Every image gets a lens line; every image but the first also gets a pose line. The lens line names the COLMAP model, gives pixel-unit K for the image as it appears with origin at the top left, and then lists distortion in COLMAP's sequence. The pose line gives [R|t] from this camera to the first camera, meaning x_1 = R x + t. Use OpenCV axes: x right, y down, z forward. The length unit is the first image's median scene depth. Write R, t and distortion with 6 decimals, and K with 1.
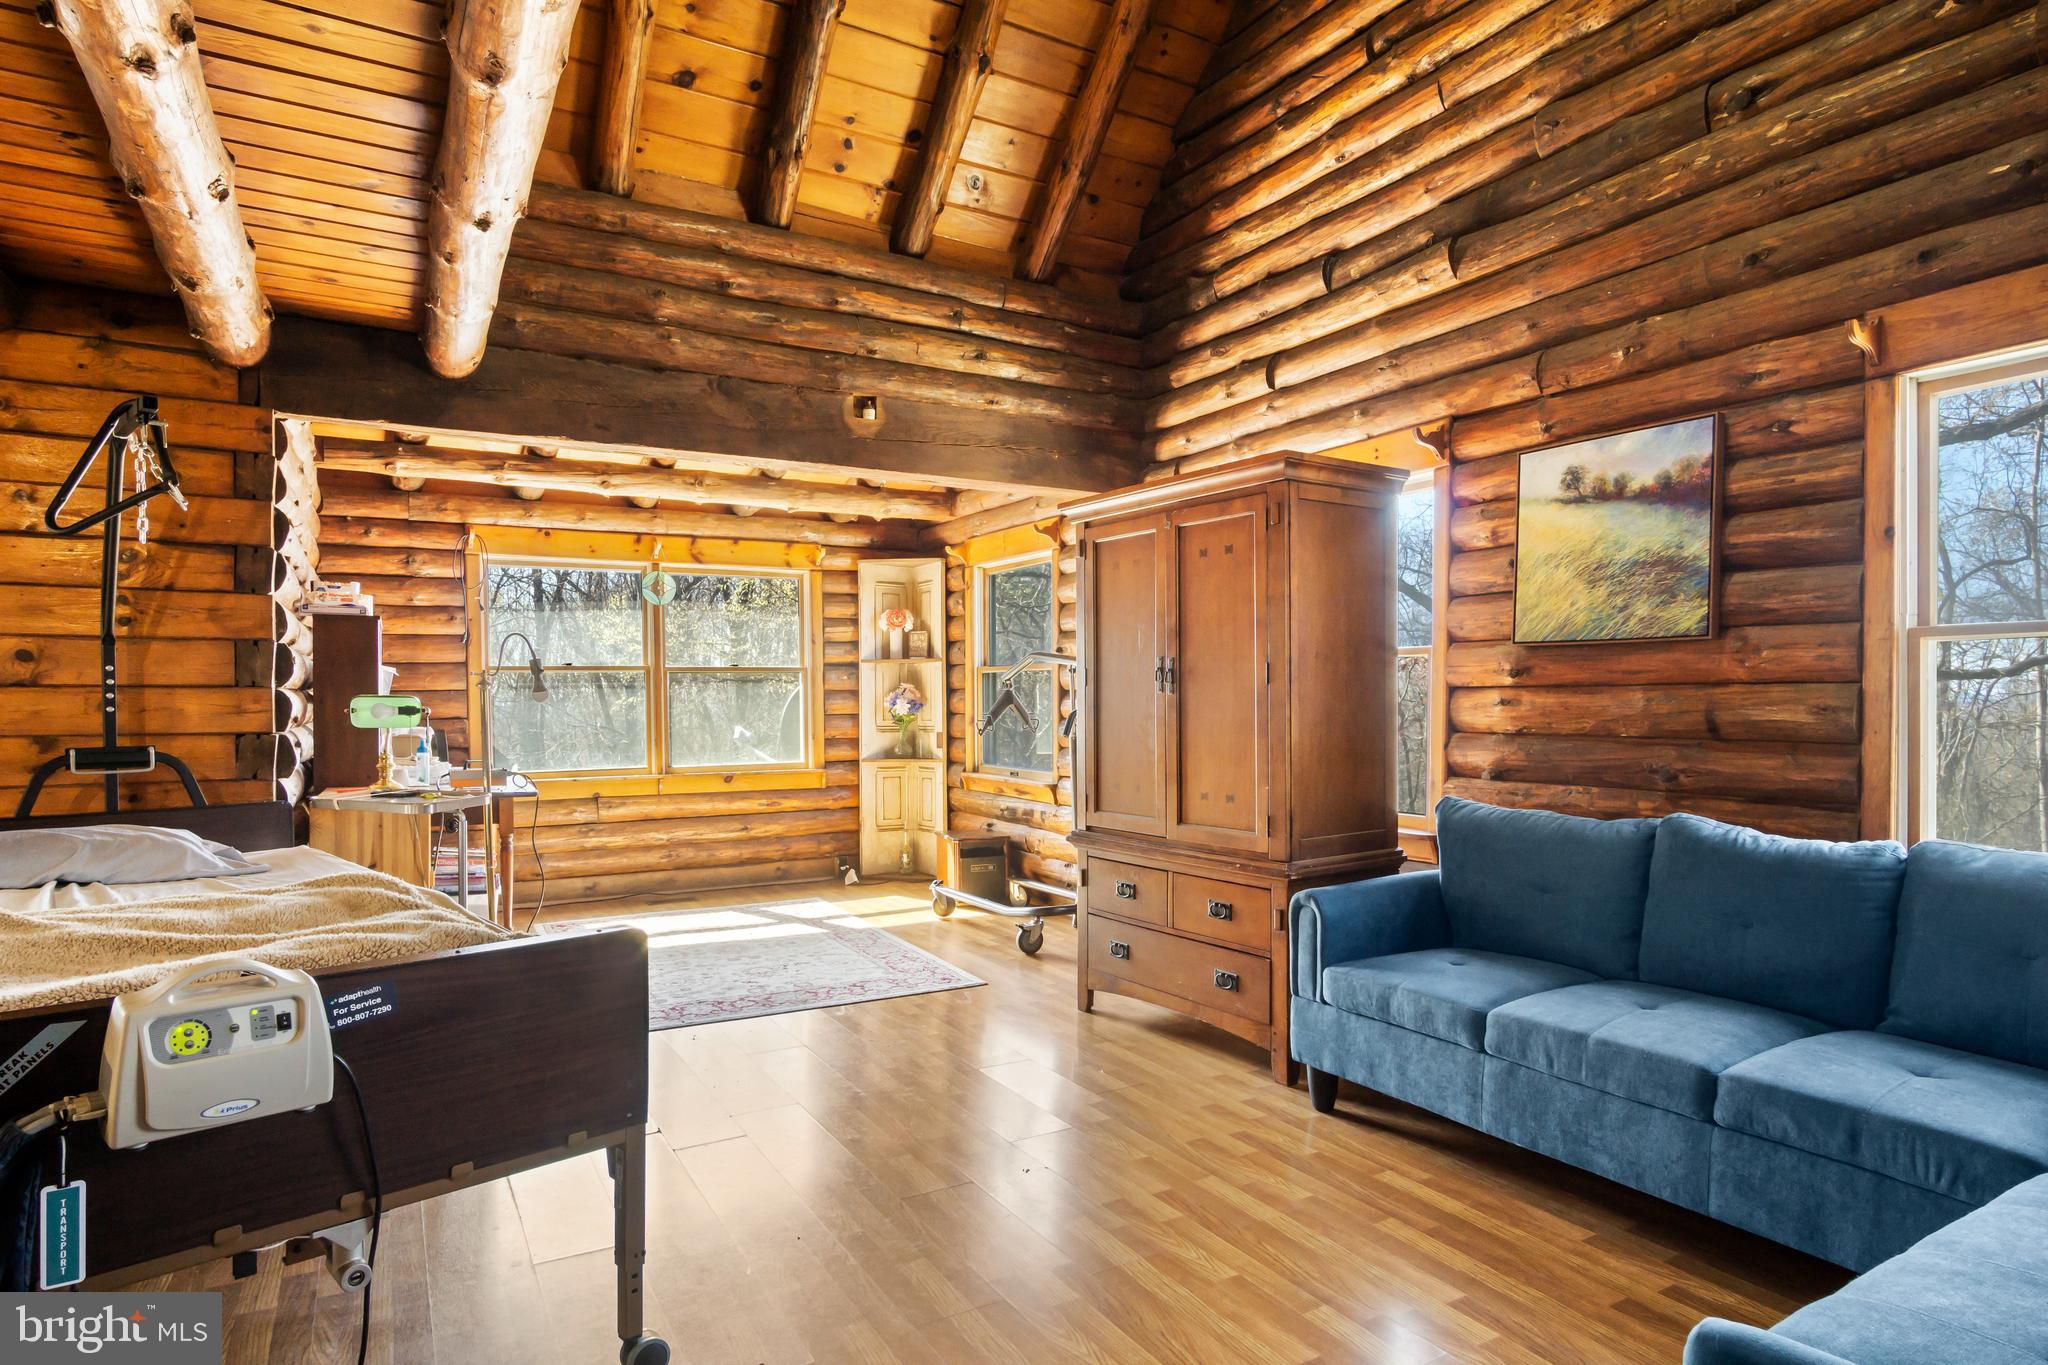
lens RADIAL K [[1110.8, 0, 1024.4], [0, 1110.8, 700.7], [0, 0, 1]] dist [-0.032195, 0.008309]
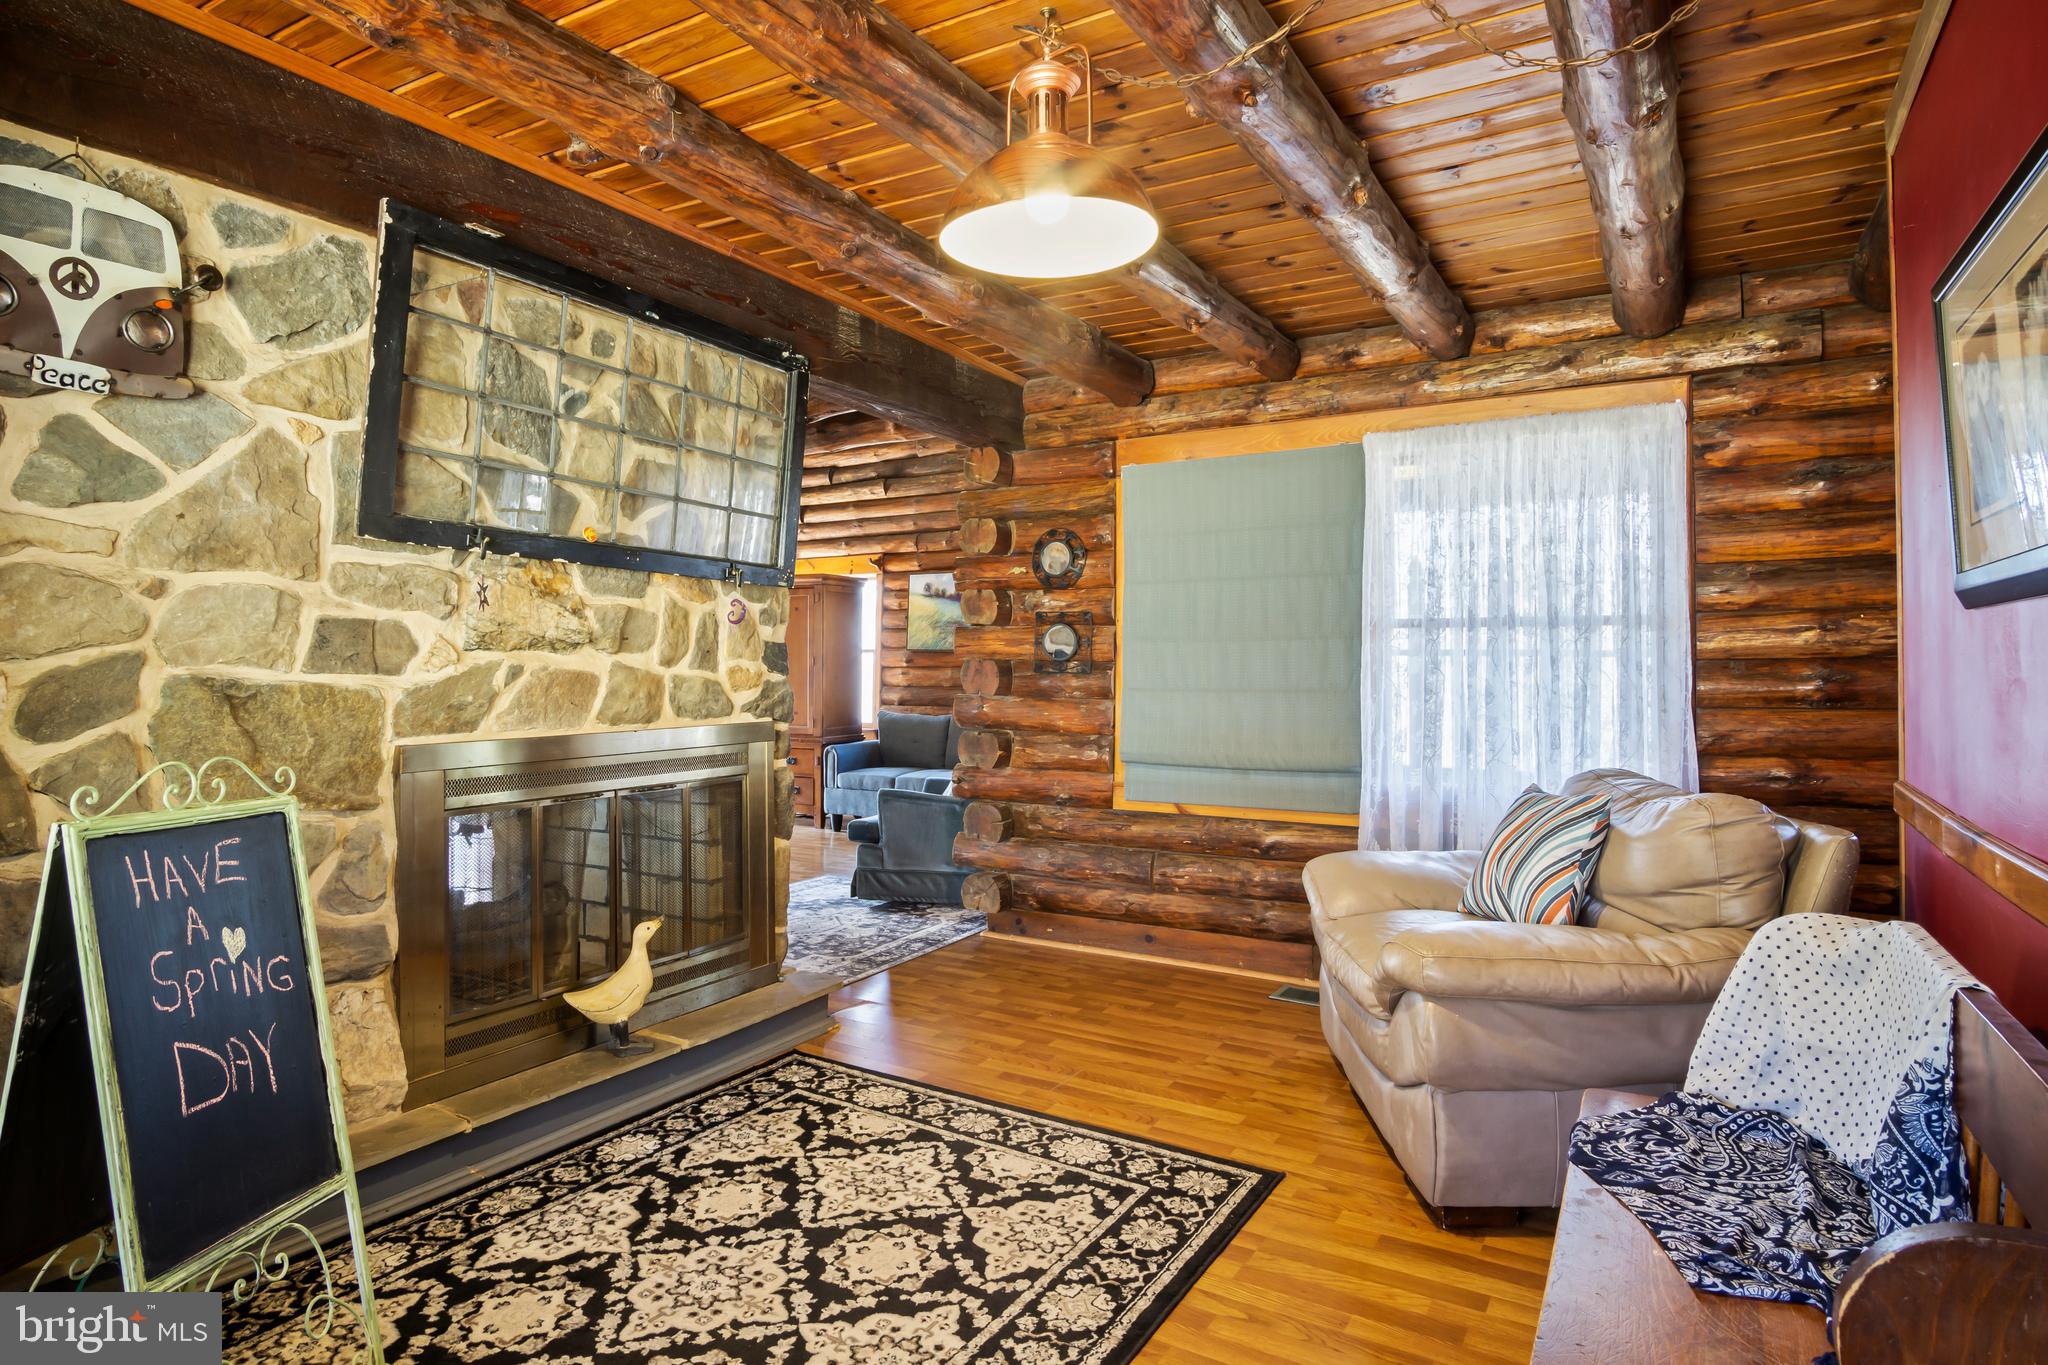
lens RADIAL K [[1110.8, 0, 1023.1], [0, 1110.8, 675.1], [0, 0, 1]] dist [-0.032195, 0.008309]
pose [[0.877182, 0.000355, 0.480159, -0.533967], [-0.003395, 0.999979, 0.005463, -0.009107], [-0.480147, -0.006422, 0.877165, -1.334649]]
